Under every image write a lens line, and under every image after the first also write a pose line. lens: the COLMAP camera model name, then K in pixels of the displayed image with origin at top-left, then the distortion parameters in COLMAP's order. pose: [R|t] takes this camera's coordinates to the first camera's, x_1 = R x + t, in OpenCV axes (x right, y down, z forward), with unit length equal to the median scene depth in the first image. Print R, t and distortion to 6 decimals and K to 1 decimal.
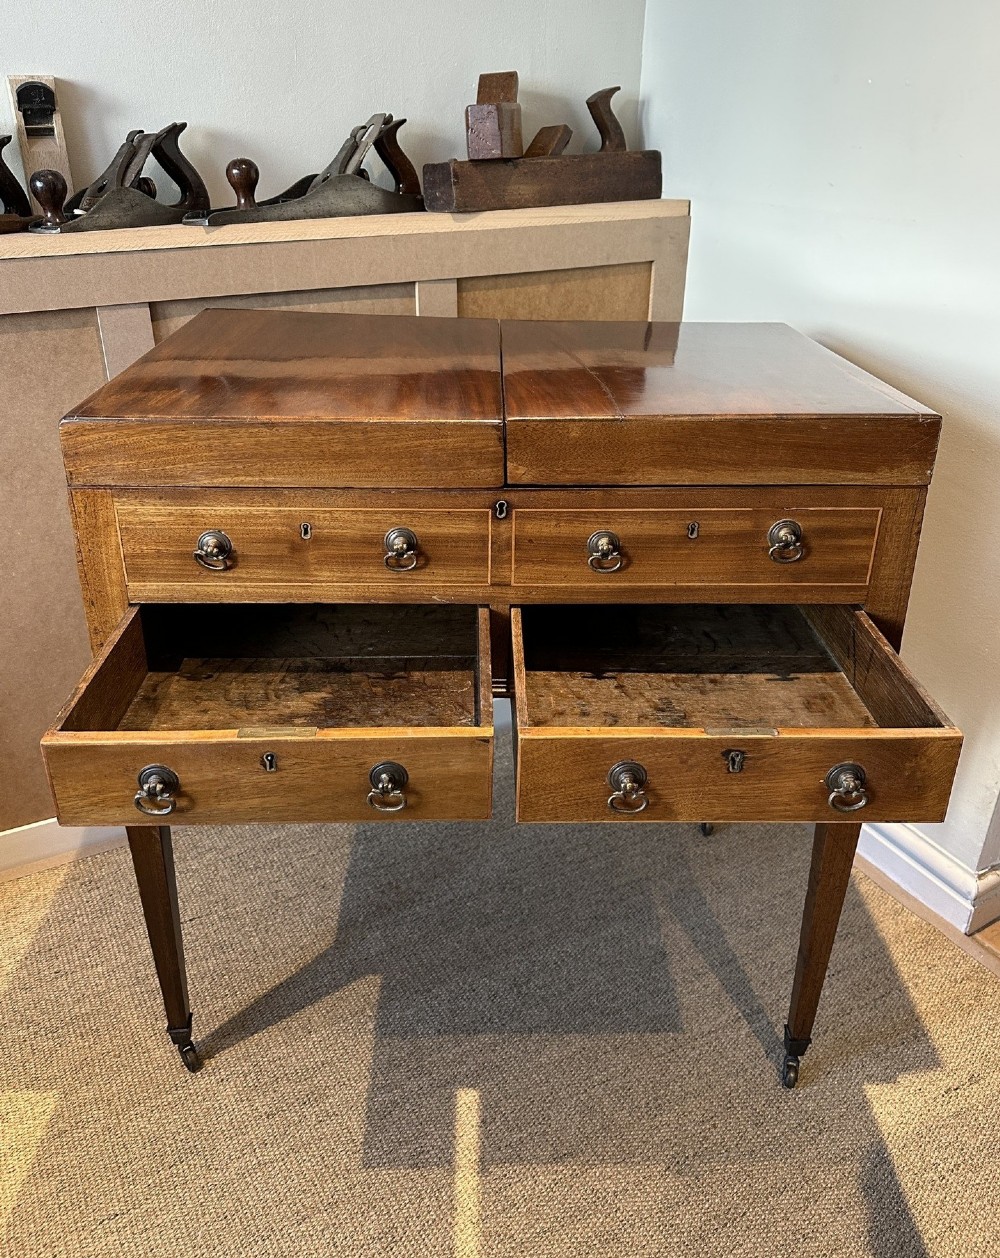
lens RADIAL K [[997.3, 0, 493.9], [0, 997.3, 586.5], [0, 0, 1]] dist [0.024451, -0.040254]
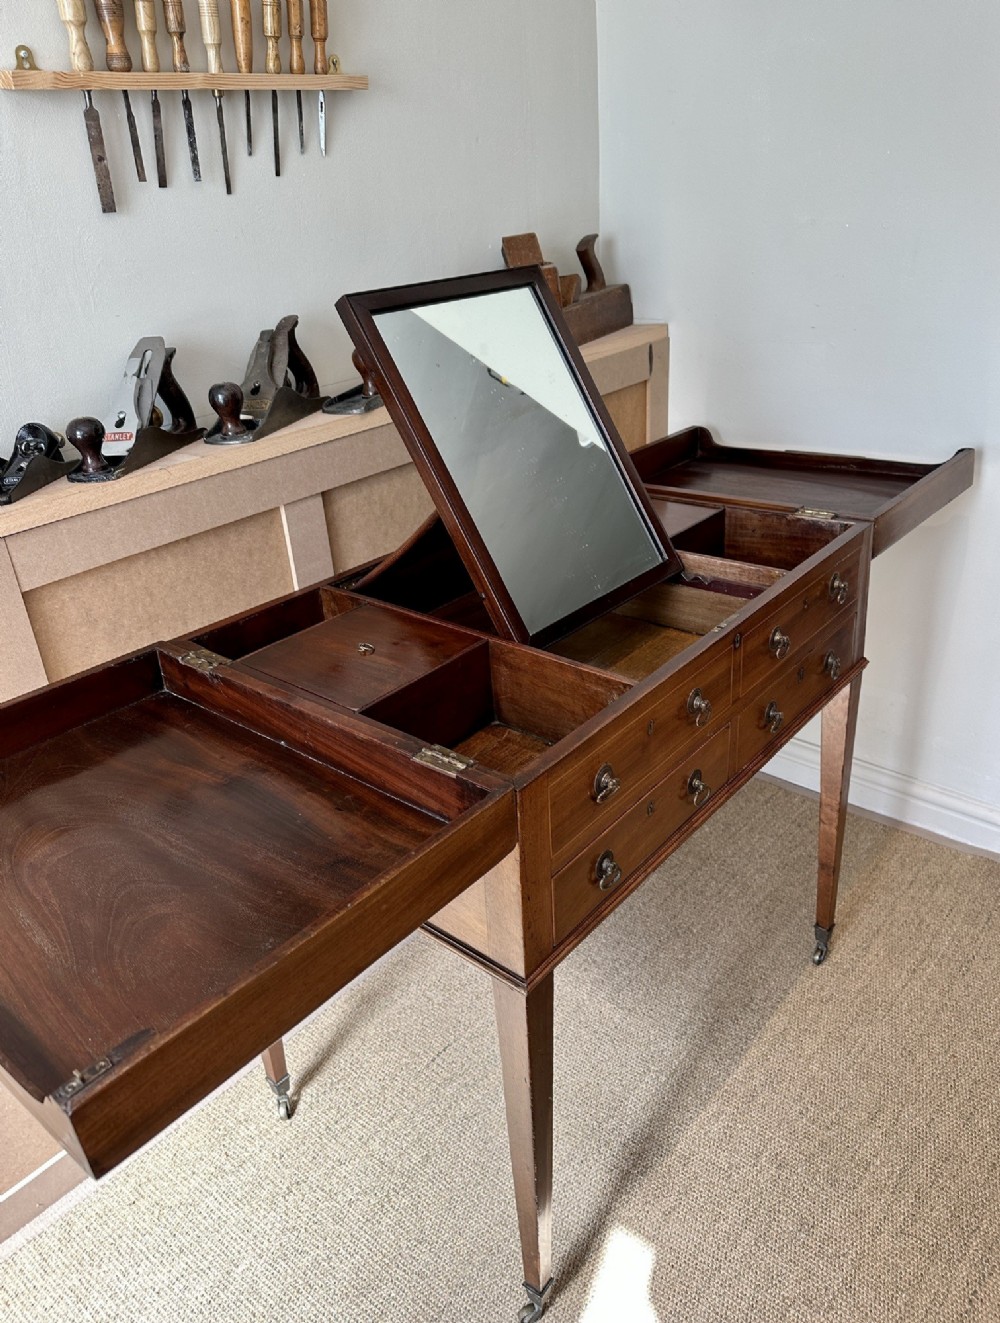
lens RADIAL K [[959.4, 0, 529.7], [0, 959.4, 646.6], [0, 0, 1]] dist [0.027895, -0.035928]
pose [[0.927601, -0.215836, 0.304911, -0.493034], [0.217238, 0.975665, 0.029756, -0.108519], [-0.303913, 0.038636, 0.951916, -0.024272]]
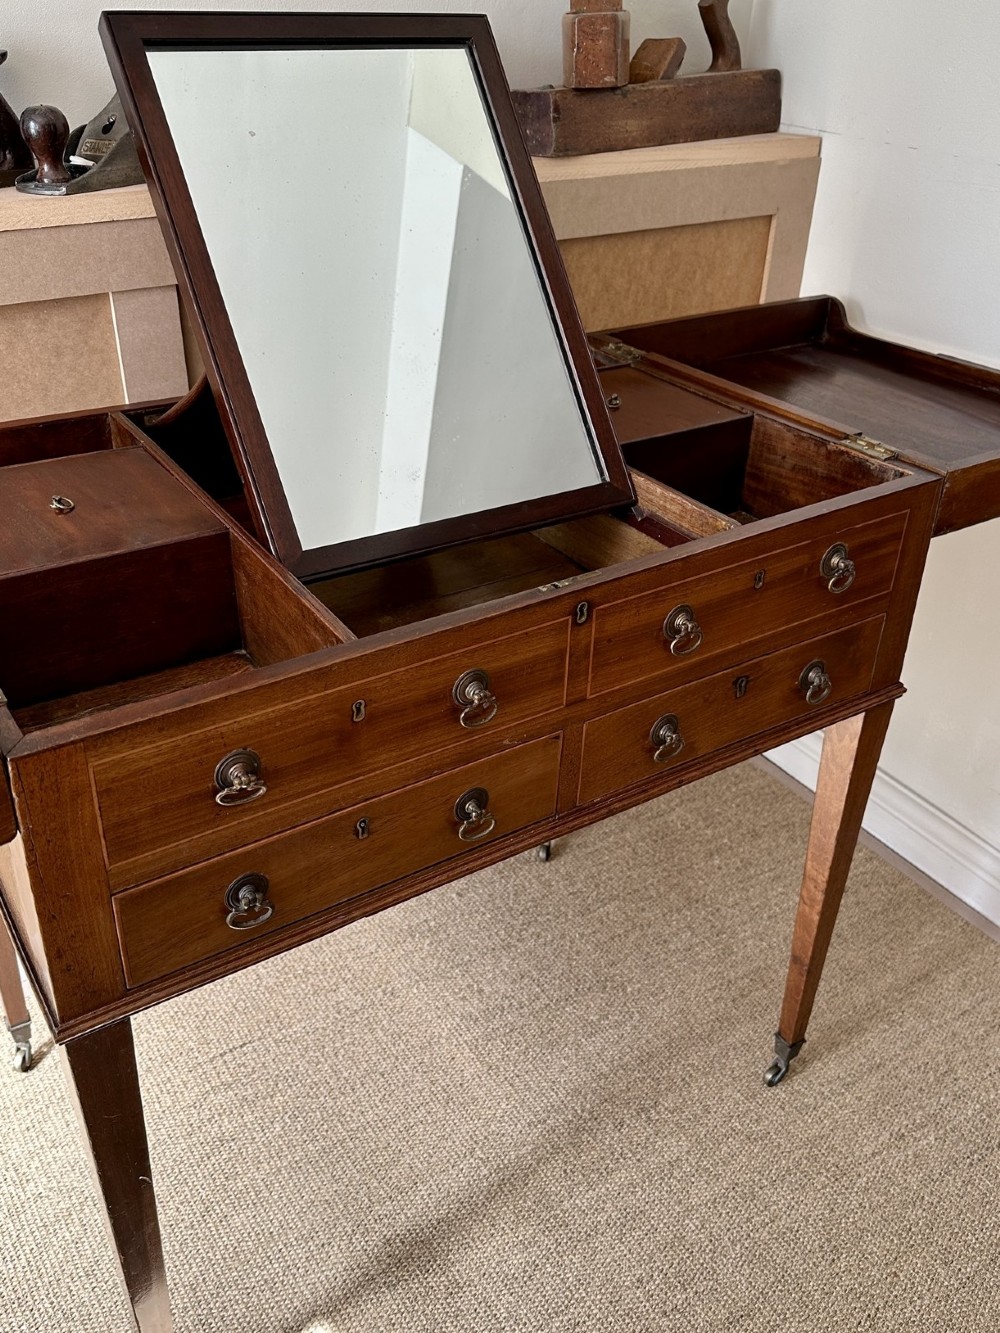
lens RADIAL K [[1155.1, 0, 502.6], [0, 1155.1, 676.2], [0, 0, 1]] dist [0.035417, -0.058212]
pose [[0.996152, -0.021466, 0.084969, -0.182643], [0.011458, 0.993116, 0.116574, -0.090088], [-0.086887, -0.115152, 0.989541, 0.074738]]
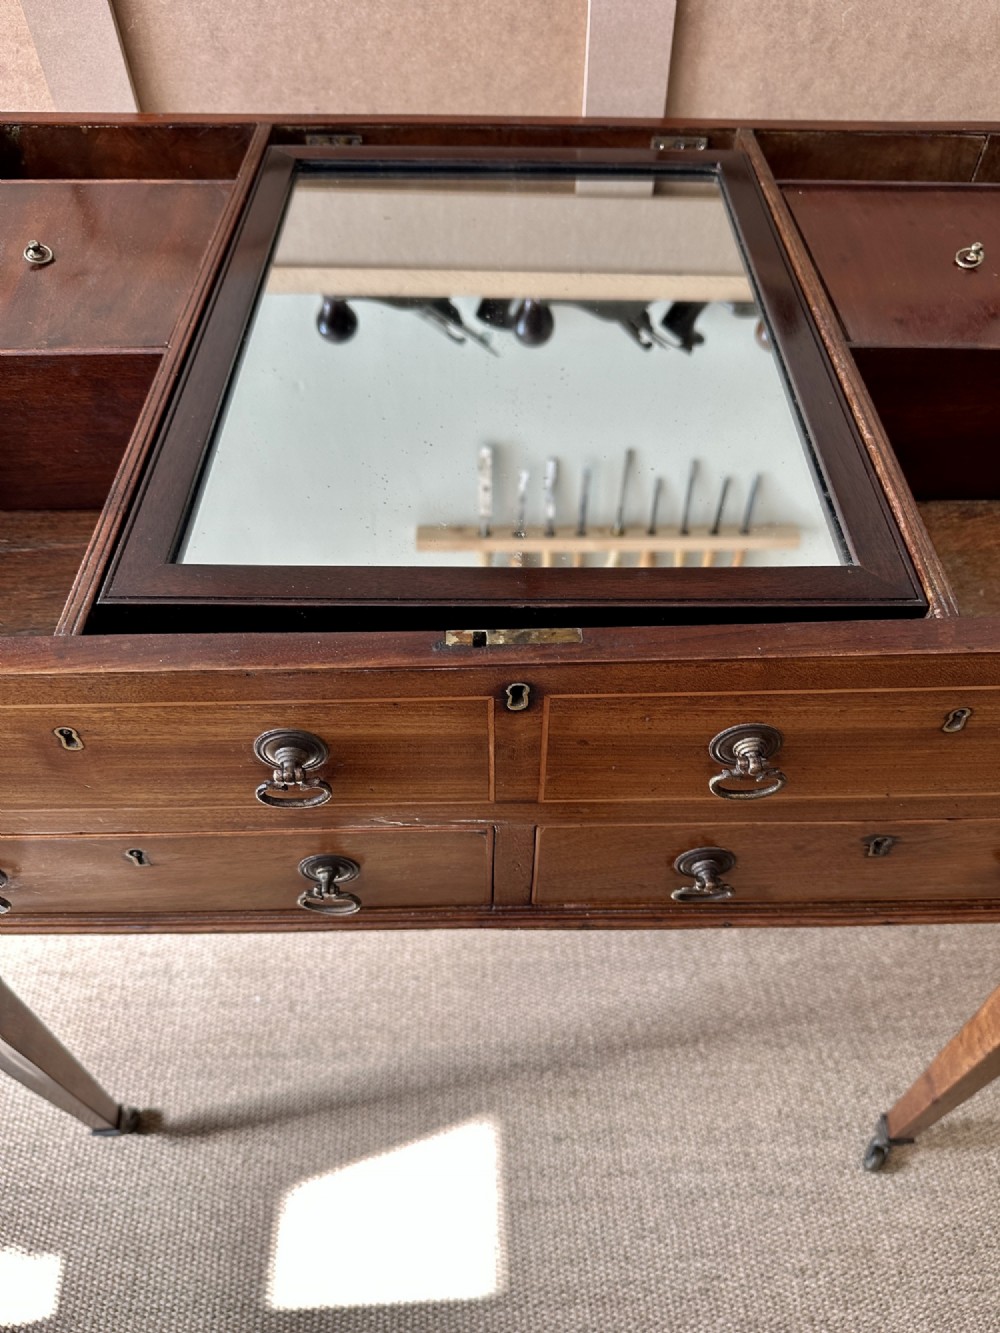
lens RADIAL K [[962.3, 0, 498.7], [0, 962.3, 677.2], [0, 0, 1]] dist [-0.002139, -0.018064]
pose [[0.897349, 0.339370, -0.282121, -0.155367], [-0.187838, 0.872173, 0.451698, -0.154312], [0.399351, -0.352338, 0.846390, 0.389384]]
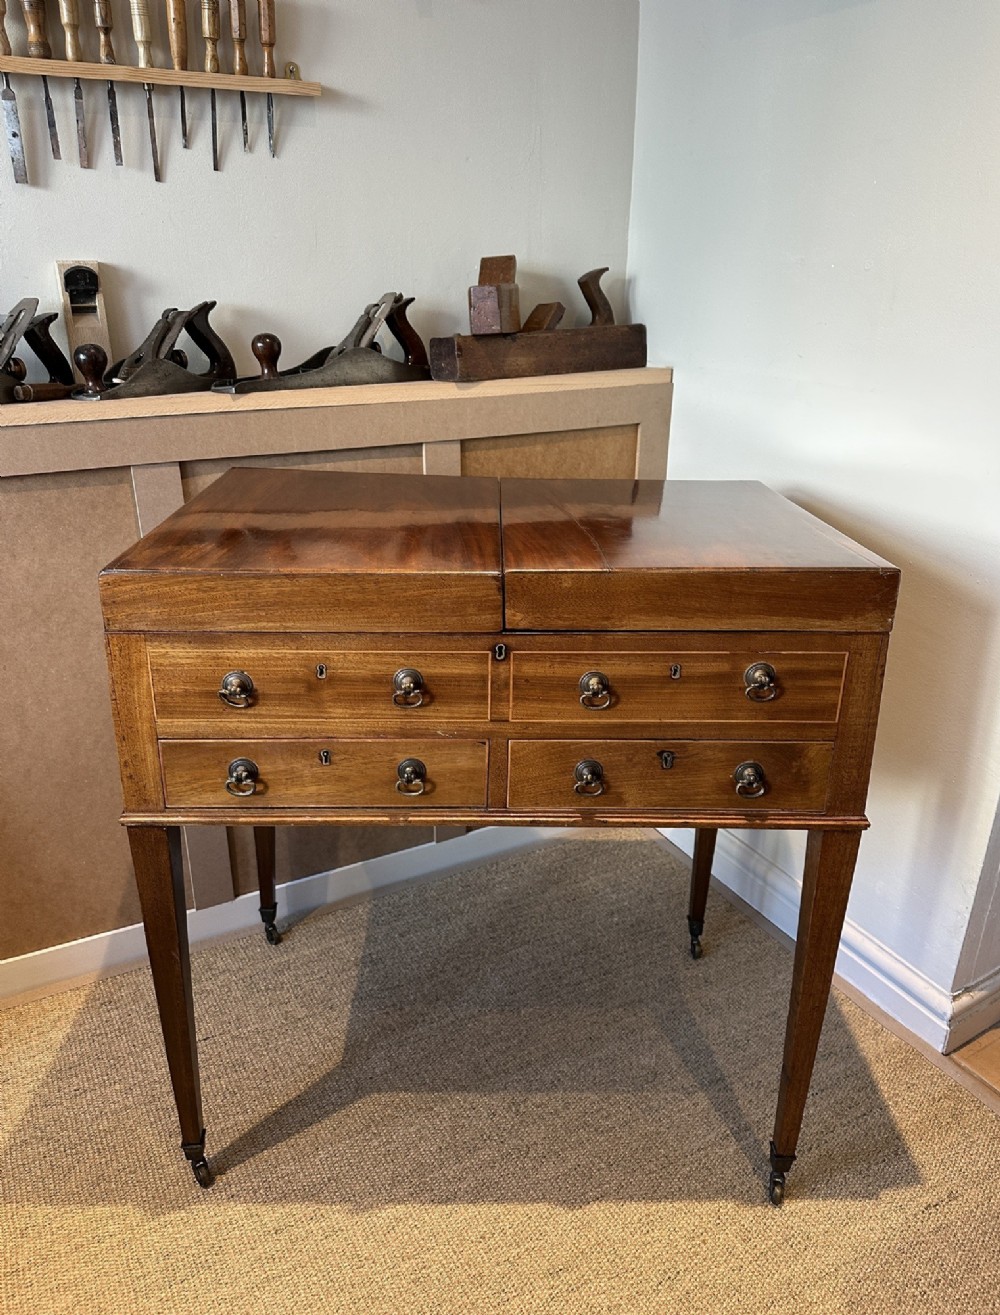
lens RADIAL K [[953.6, 0, 496.2], [0, 953.6, 653.3], [0, 0, 1]] dist [0.027895, -0.035928]
pose [[0.999996, 0.001424, 0.002280, 0.000379], [-0.001268, 0.997754, -0.066977, -0.004752], [-0.002370, 0.066974, 0.997752, -0.033242]]
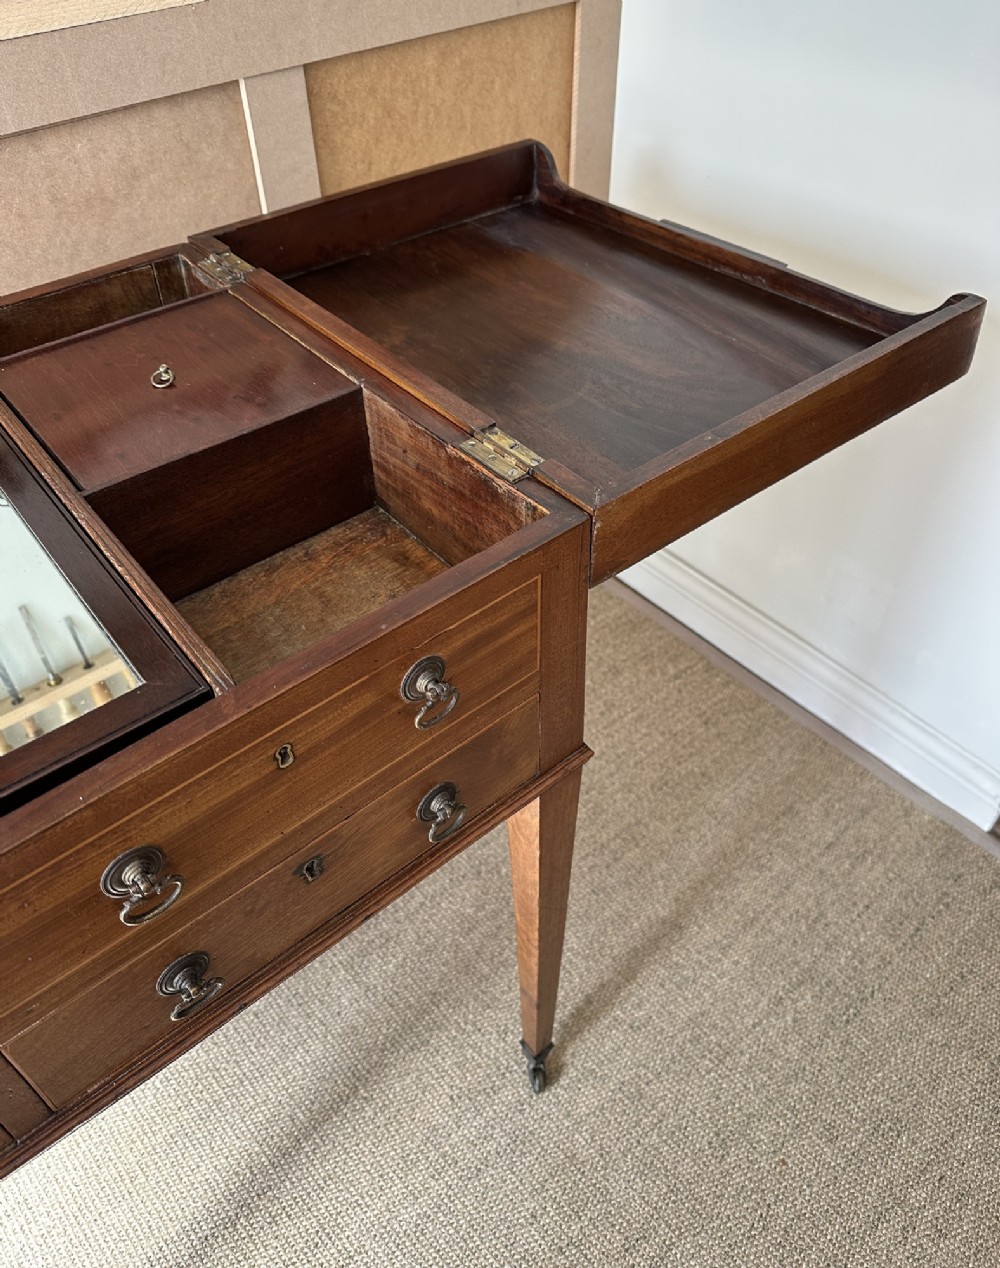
lens RADIAL K [[962.5, 0, 493.4], [0, 962.5, 608.3], [0, 0, 1]] dist [-0.004842, -0.011577]
pose [[0.975571, -0.159456, 0.151111, -0.076636], [0.104848, 0.942421, 0.317568, -0.192471], [-0.193049, -0.293966, 0.936118, 0.359951]]
